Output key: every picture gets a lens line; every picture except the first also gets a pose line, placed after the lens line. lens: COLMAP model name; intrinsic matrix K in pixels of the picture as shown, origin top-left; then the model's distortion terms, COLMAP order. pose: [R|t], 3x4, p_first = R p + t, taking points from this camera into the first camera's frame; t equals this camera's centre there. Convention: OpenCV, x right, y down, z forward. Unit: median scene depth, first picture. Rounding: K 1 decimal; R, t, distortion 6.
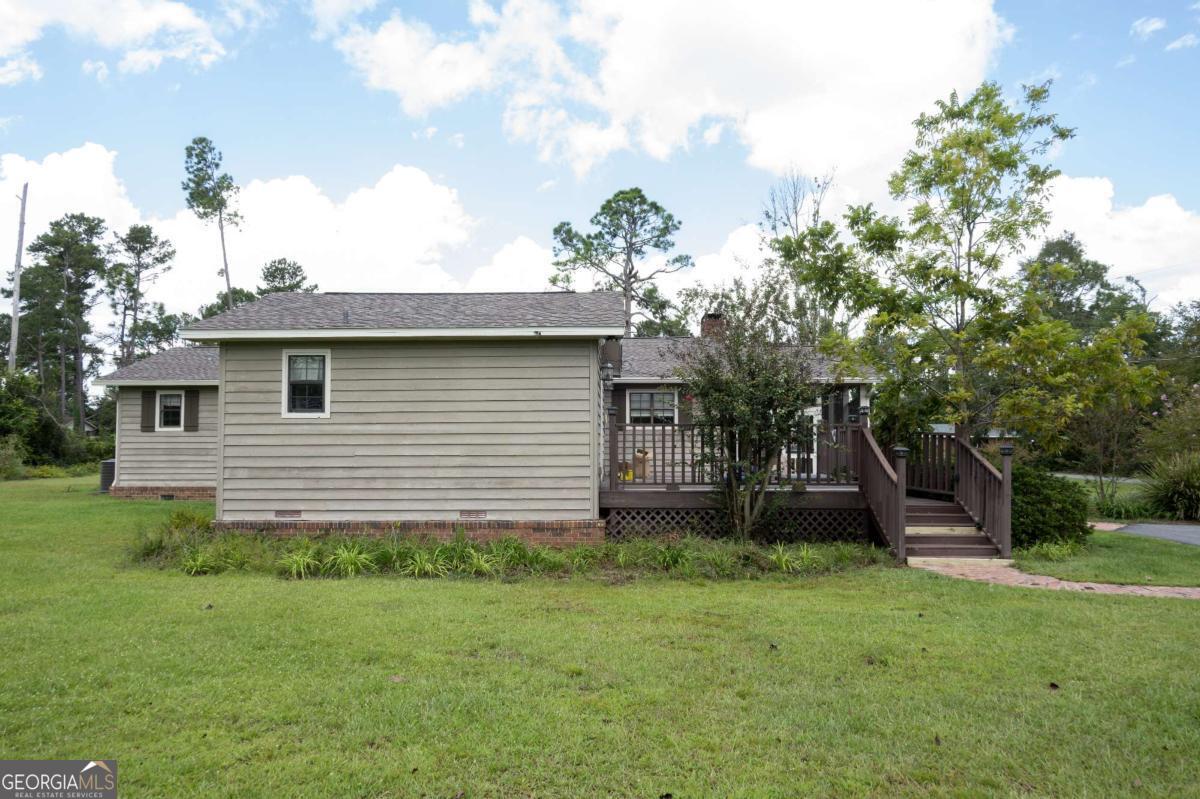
lens RADIAL K [[827.5, 0, 600.0], [0, 827.5, 399.5], [0, 0, 1]] dist [-0.020734, -0.000599]
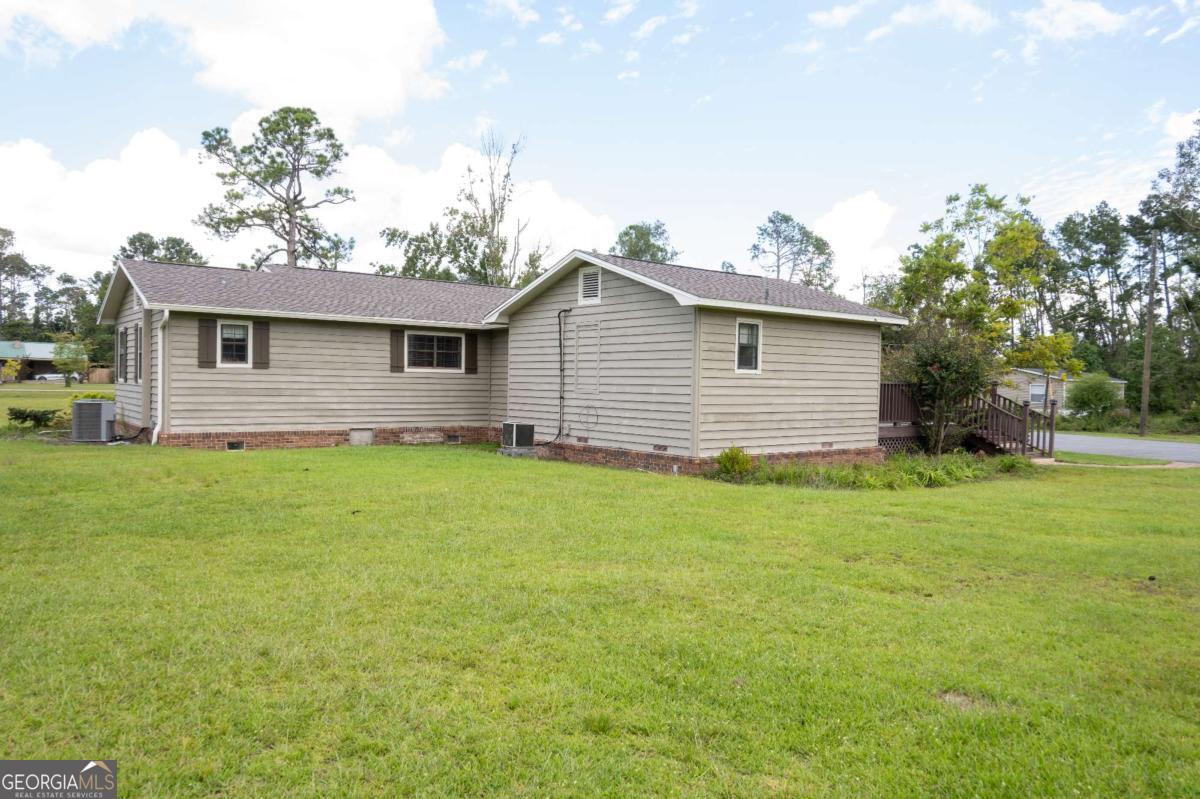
lens RADIAL K [[827.5, 0, 600.0], [0, 827.5, 399.5], [0, 0, 1]] dist [-0.020734, -0.000599]
pose [[0.774880, 0.003615, 0.632098, -0.994667], [-0.054584, 0.996631, 0.061214, -0.002280], [-0.629748, -0.081936, 0.772467, 0.125112]]
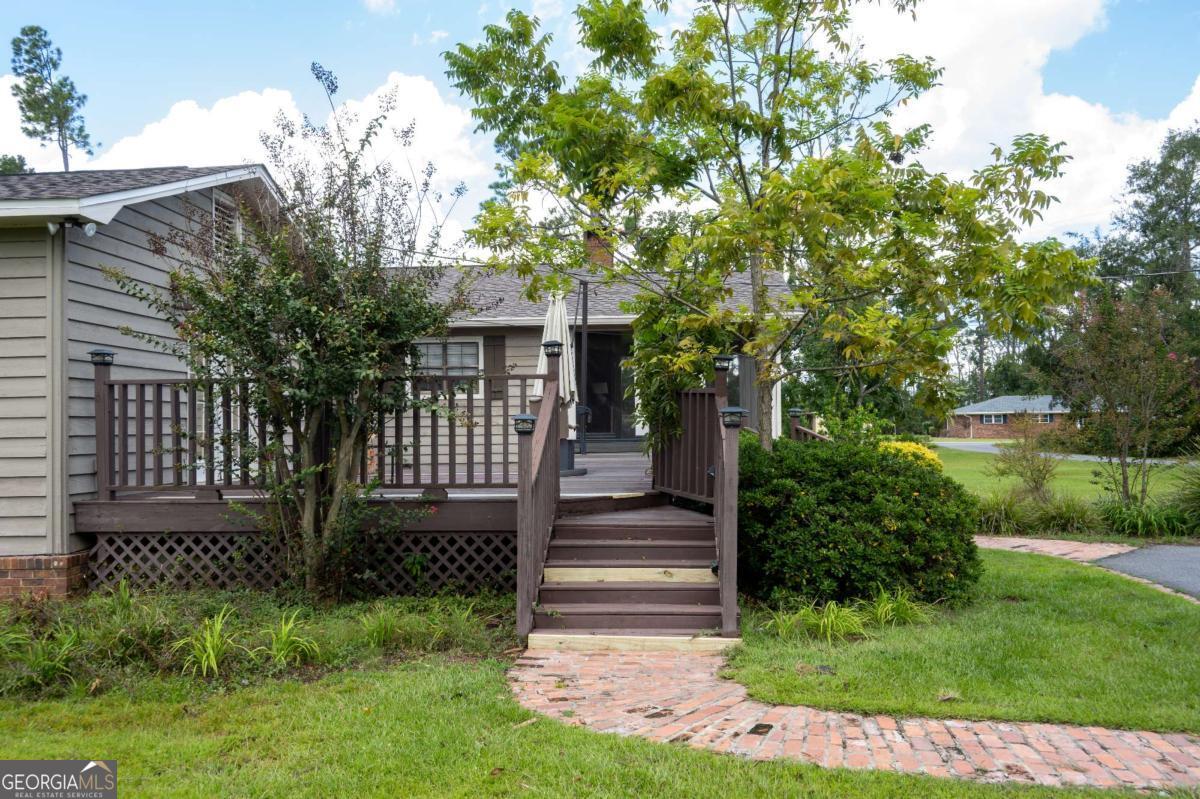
lens RADIAL K [[1037.3, 0, 600.0], [0, 1037.3, 399.5], [0, 0, 1]] dist [-0.005577, 0.013439]
pose [[0.999048, -0.013522, -0.041468, 0.279358], [0.014626, 0.999544, 0.026434, 0.021235], [0.041091, -0.027015, 0.998790, 0.238330]]
